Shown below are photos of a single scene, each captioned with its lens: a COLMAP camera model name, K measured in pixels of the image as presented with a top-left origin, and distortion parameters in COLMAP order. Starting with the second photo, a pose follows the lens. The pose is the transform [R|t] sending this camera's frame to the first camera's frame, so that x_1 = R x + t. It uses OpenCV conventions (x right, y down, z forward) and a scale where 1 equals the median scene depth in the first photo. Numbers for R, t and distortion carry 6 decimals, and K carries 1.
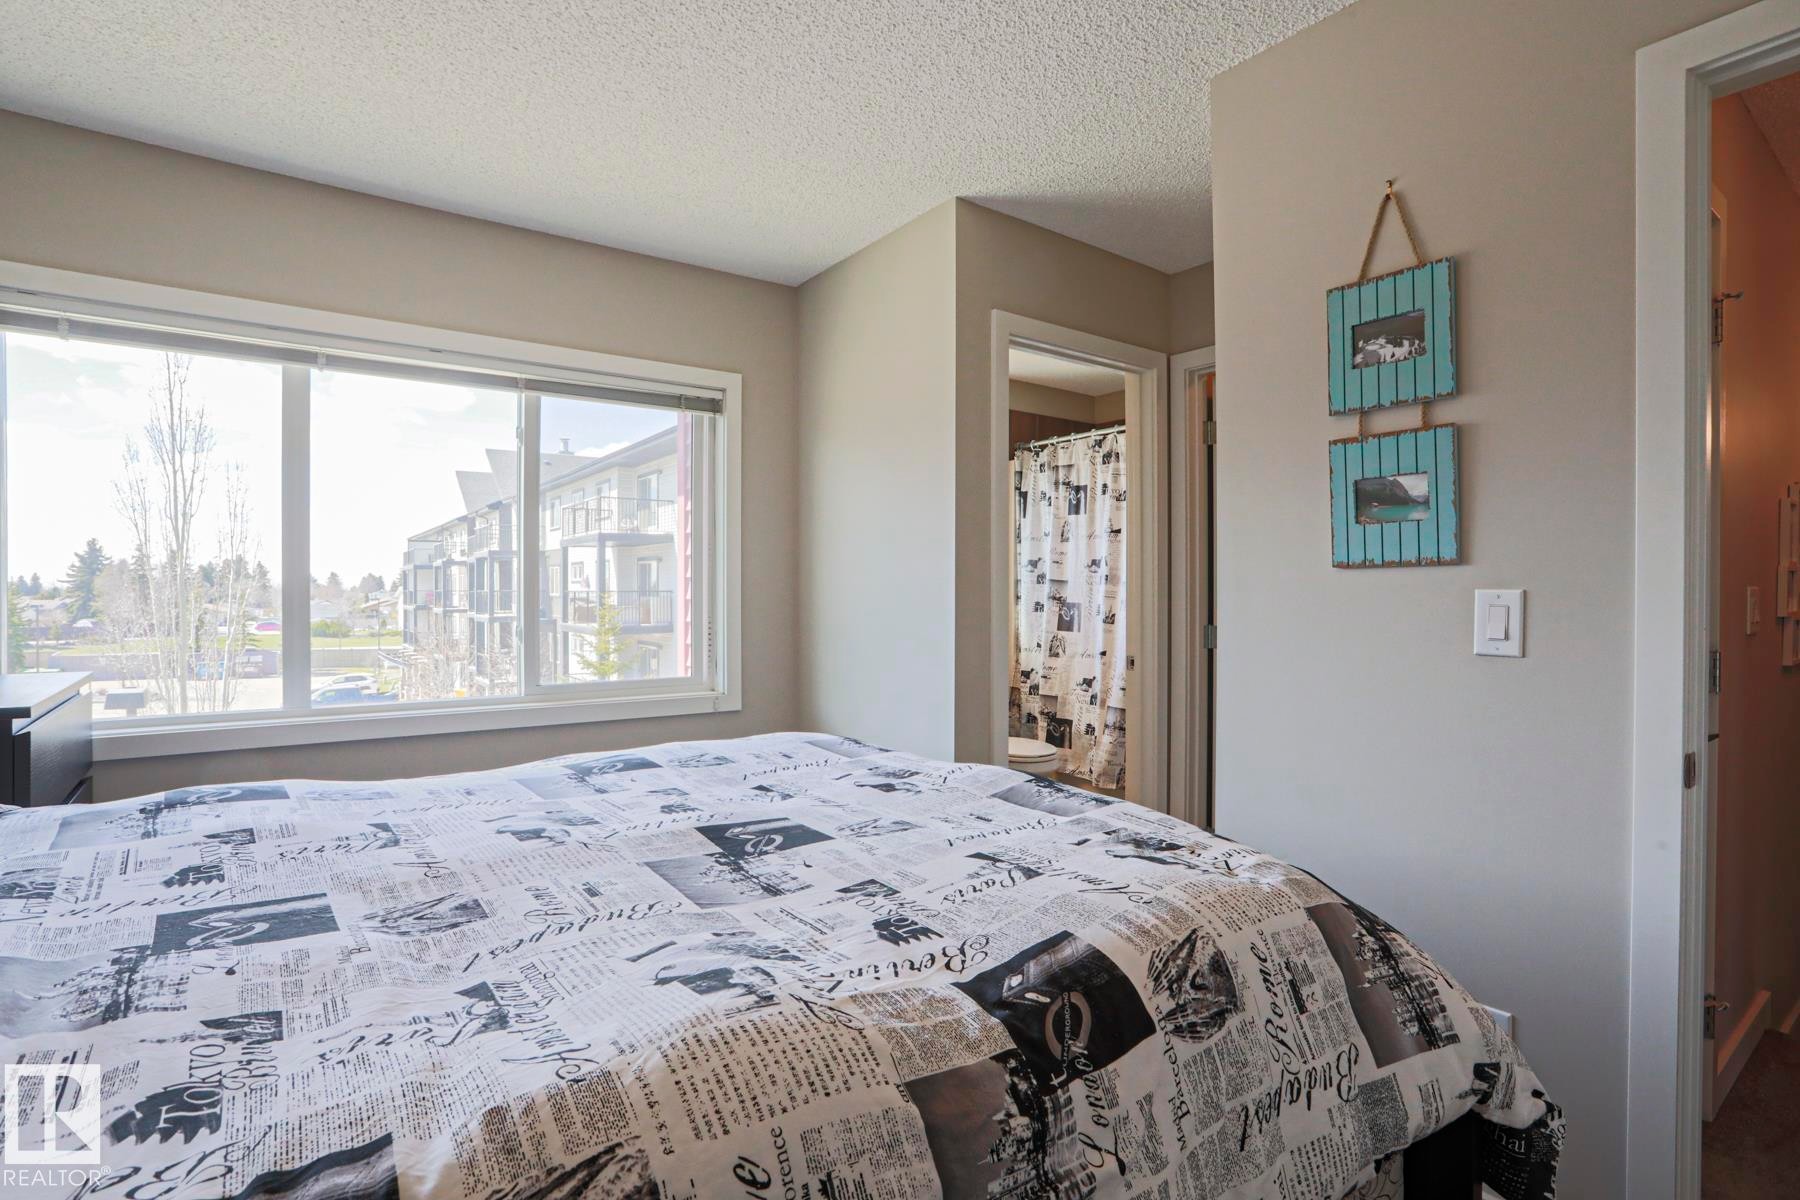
lens RADIAL K [[866.6, 0, 905.7], [0, 866.6, 587.7], [0, 0, 1]] dist [-0.041166, 0.000209]
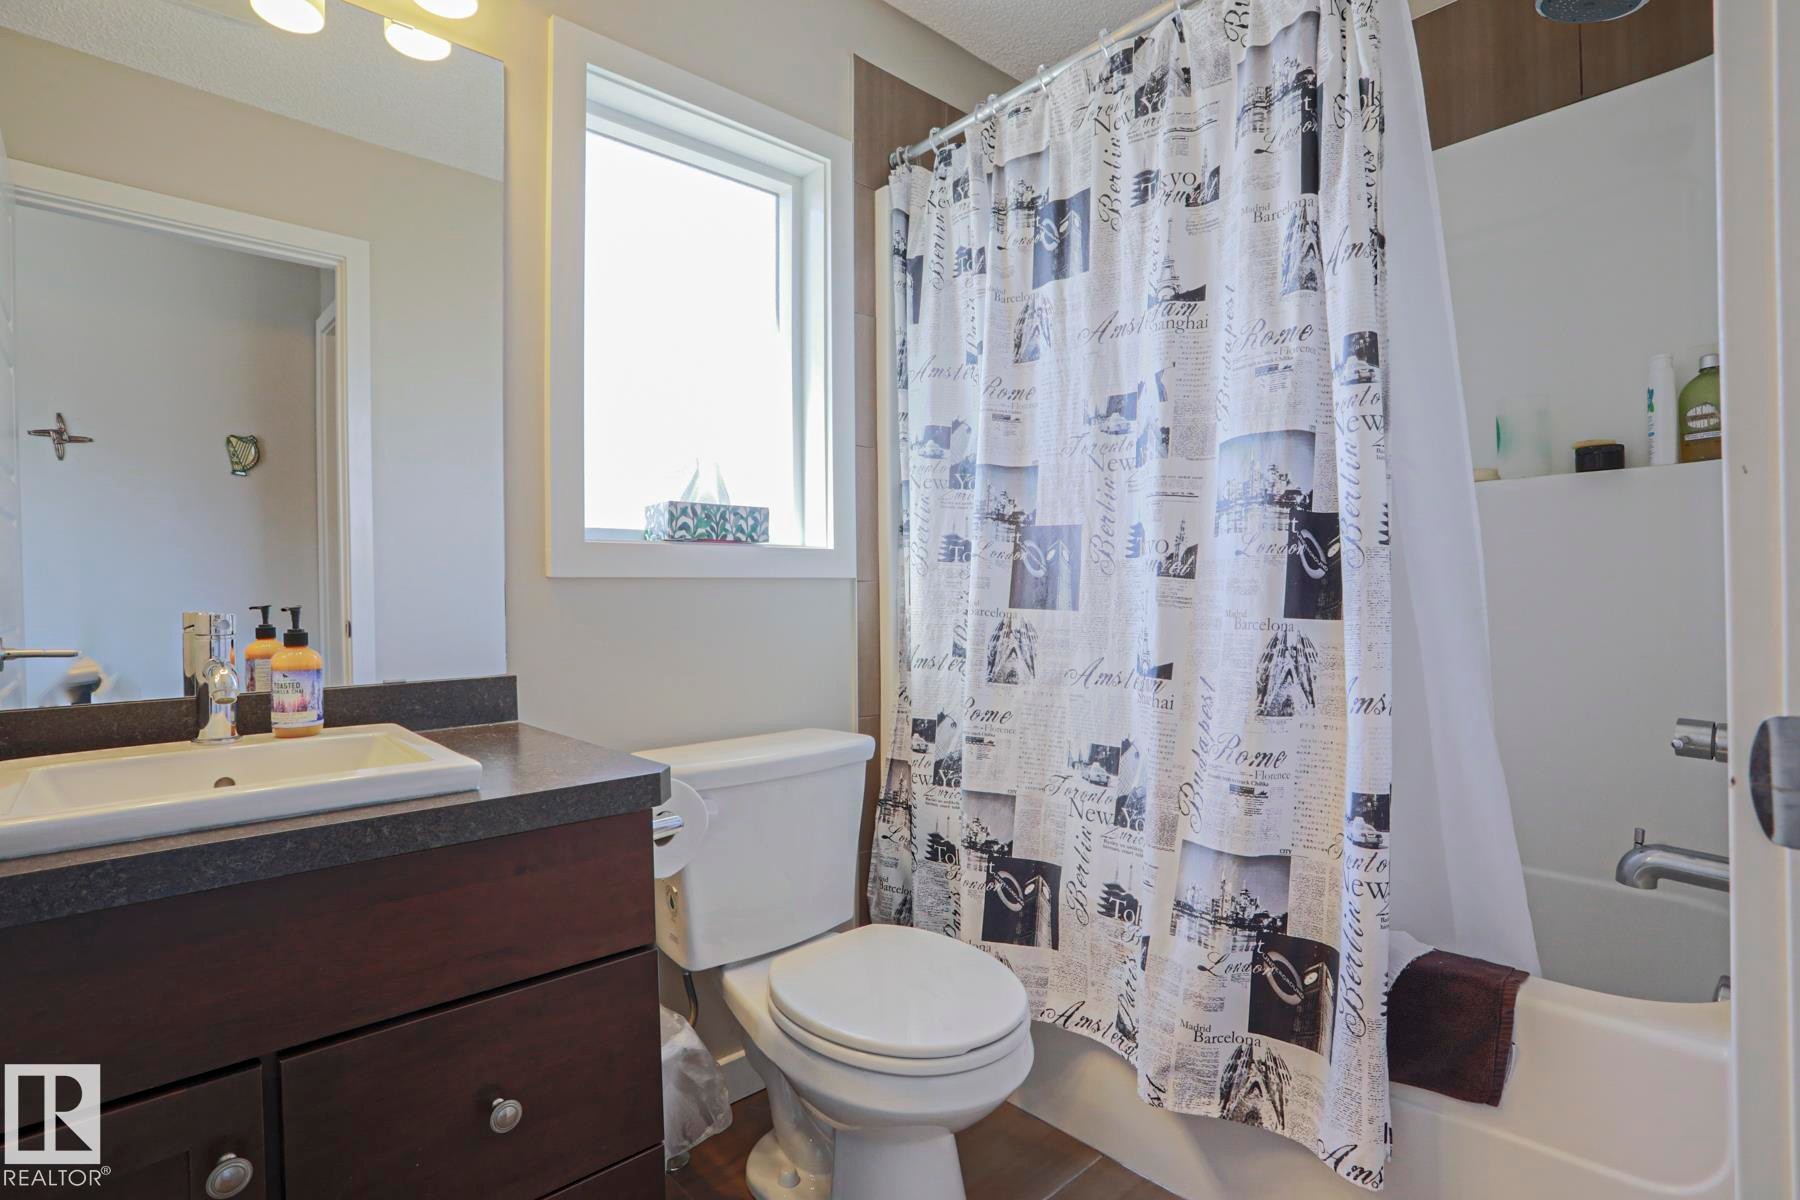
lens RADIAL K [[866.6, 0, 907.2], [0, 866.6, 600.7], [0, 0, 1]] dist [-0.041166, 0.000209]
pose [[0.994255, -0.015468, 0.105911, 0.096785], [0.014888, 0.999870, 0.006265, 0.044202], [-0.105994, -0.004652, 0.994356, 0.658310]]
